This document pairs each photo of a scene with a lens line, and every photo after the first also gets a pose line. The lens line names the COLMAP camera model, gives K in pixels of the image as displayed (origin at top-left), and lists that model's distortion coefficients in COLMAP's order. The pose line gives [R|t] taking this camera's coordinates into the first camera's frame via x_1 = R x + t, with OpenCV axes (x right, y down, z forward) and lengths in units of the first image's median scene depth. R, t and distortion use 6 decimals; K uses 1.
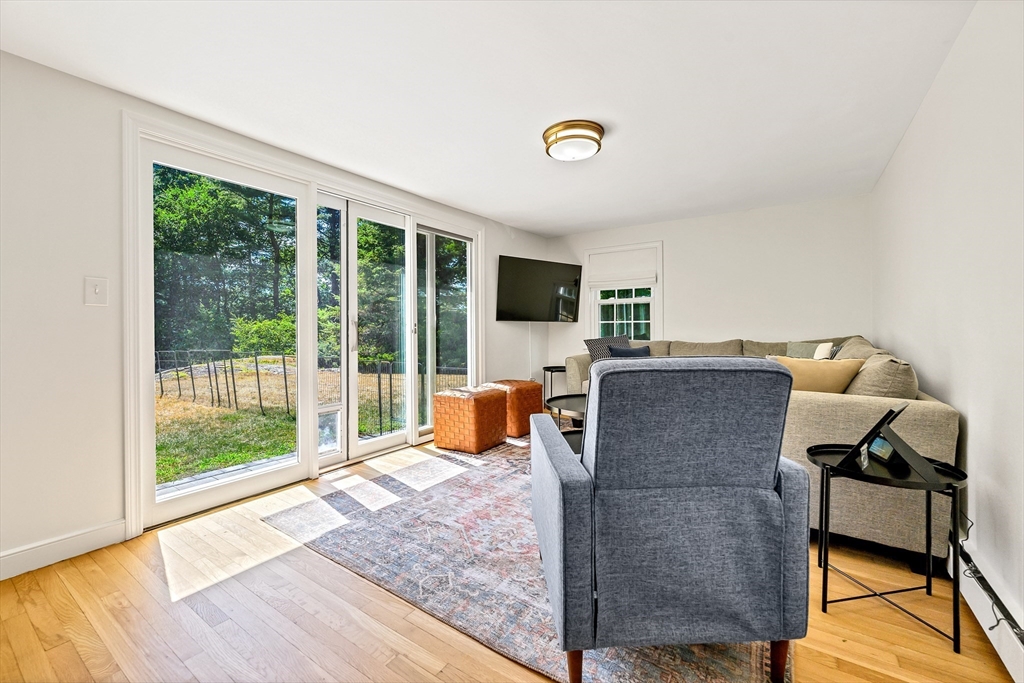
lens RADIAL K [[426.3, 0, 515.3], [0, 426.3, 344.0], [0, 0, 1]] dist [-0.000108, 0.000080]
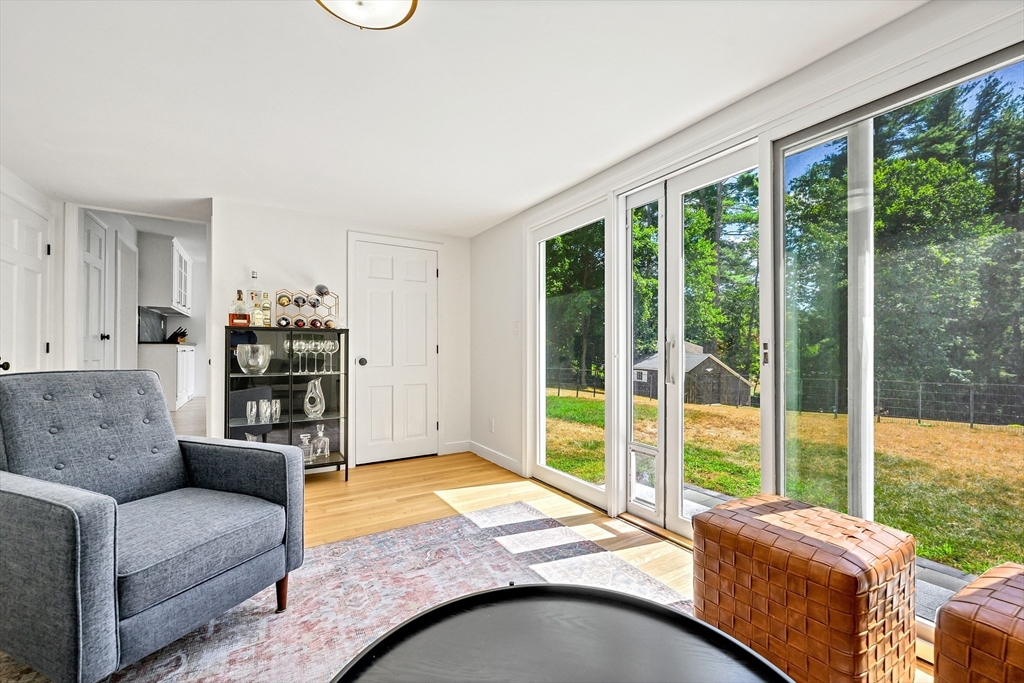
lens RADIAL K [[426.3, 0, 515.3], [0, 426.3, 344.0], [0, 0, 1]] dist [-0.000108, 0.000080]
pose [[-0.434993, -0.010629, -0.900371, 0.544319], [-0.032080, 0.999478, 0.003700, -0.060479], [0.899862, 0.030493, -0.435107, 1.484515]]
